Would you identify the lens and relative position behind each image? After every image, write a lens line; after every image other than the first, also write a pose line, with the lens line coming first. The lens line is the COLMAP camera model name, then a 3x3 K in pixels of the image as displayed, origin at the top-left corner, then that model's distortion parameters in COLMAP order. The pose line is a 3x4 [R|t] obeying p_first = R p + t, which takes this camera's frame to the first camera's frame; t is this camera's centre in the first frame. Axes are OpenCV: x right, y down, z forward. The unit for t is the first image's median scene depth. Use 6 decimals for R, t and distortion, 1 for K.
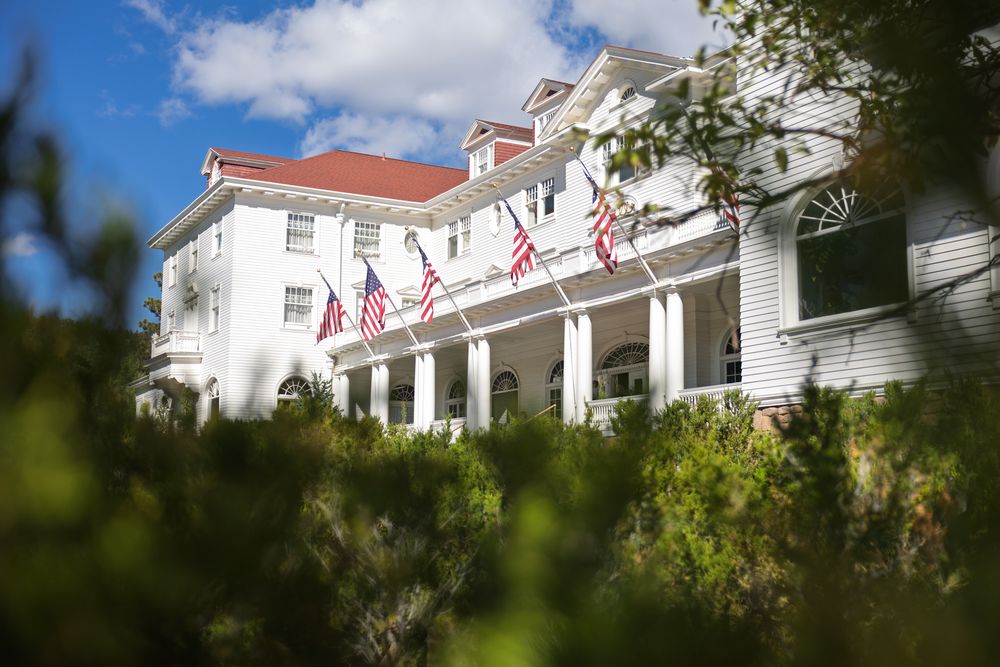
lens RADIAL K [[1232.6, 0, 502.0], [0, 1232.6, 334.5], [0, 0, 1]] dist [0.156686, 0.000000]
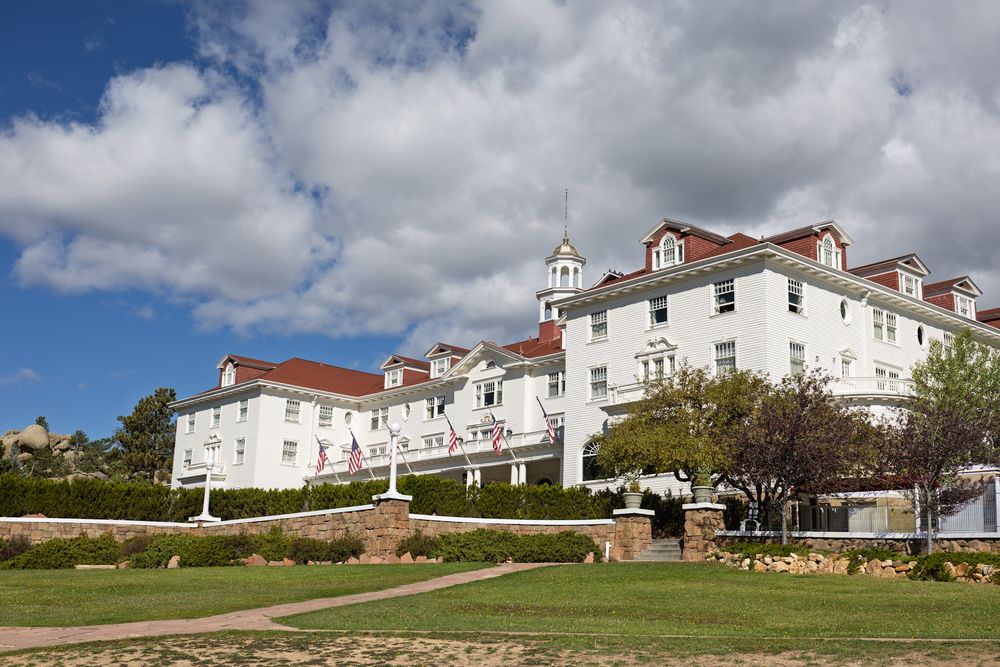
lens RADIAL K [[1232.6, 0, 499.7], [0, 1232.6, 333.8], [0, 0, 1]] dist [0.156686, 0.000000]
pose [[0.971374, 0.082938, 0.222609, -0.287175], [-0.058245, 0.991622, -0.115293, -0.003174], [-0.230306, 0.099027, 0.968067, -0.842054]]
